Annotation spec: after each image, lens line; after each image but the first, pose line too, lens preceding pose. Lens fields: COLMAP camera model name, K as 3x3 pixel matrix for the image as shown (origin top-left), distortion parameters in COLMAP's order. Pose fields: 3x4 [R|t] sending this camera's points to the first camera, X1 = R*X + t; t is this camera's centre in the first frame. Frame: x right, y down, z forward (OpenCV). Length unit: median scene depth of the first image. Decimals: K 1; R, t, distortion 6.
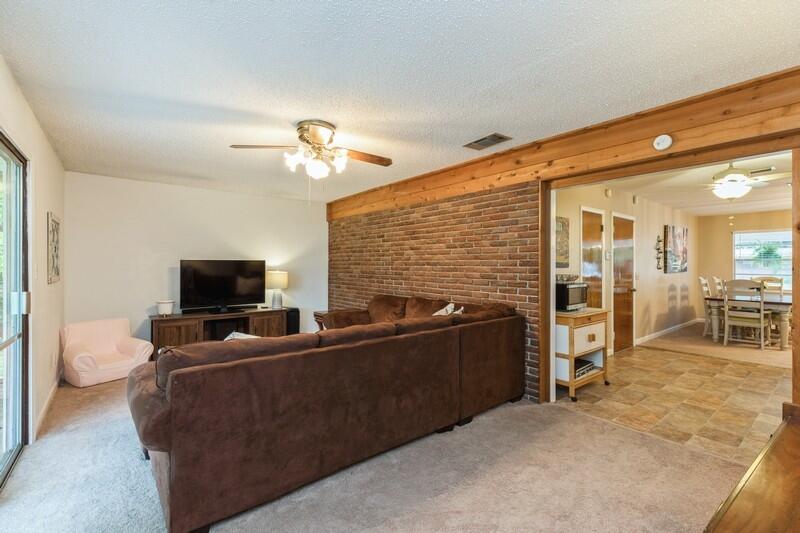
lens RADIAL K [[358.2, 0, 403.4], [0, 358.2, 261.6], [0, 0, 1]] dist [0.003174, -0.001142]
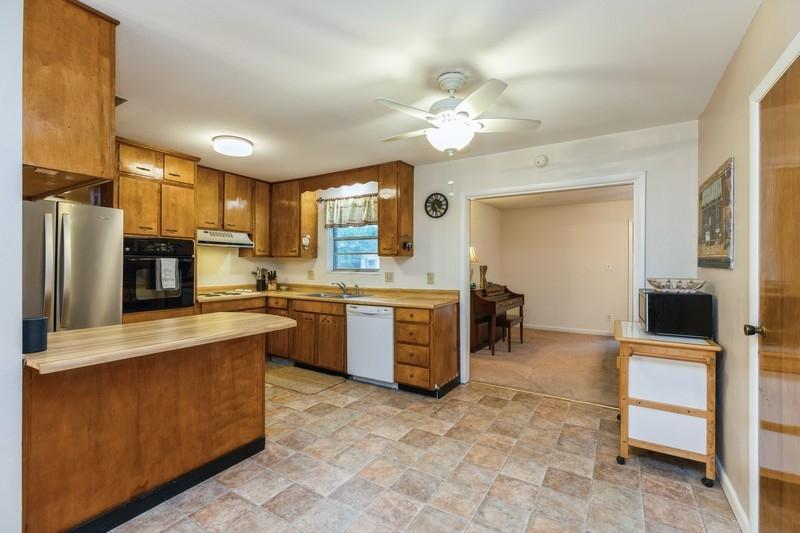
lens RADIAL K [[358.2, 0, 399.2], [0, 358.2, 264.7], [0, 0, 1]] dist [0.003174, -0.001142]
pose [[-0.945102, -0.007735, -0.326684, 1.224970], [-0.005376, 0.999953, -0.008123, 0.019377], [0.326731, -0.005920, -0.945099, 1.585968]]
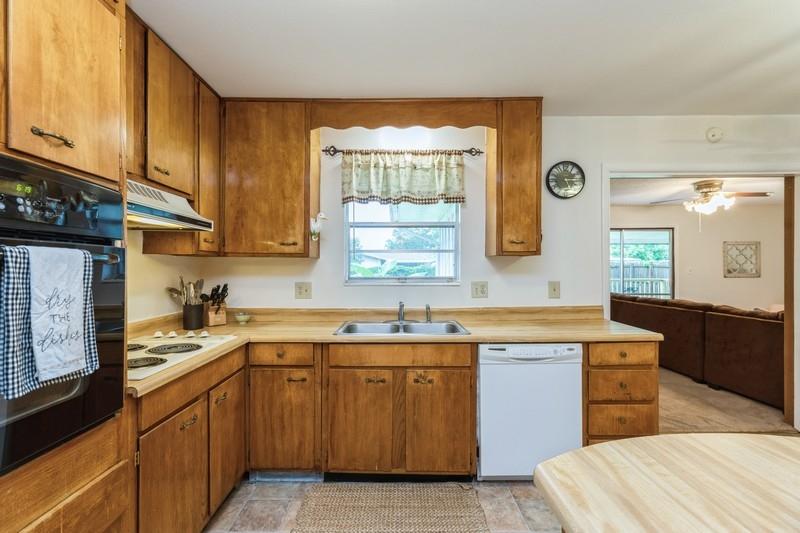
lens RADIAL K [[358.2, 0, 397.5], [0, 358.2, 268.7], [0, 0, 1]] dist [0.003174, -0.001142]
pose [[-0.631001, -0.002671, -0.775777, 1.553714], [0.006821, 0.999936, -0.008990, 0.013806], [0.775752, -0.010964, -0.630943, 0.756633]]
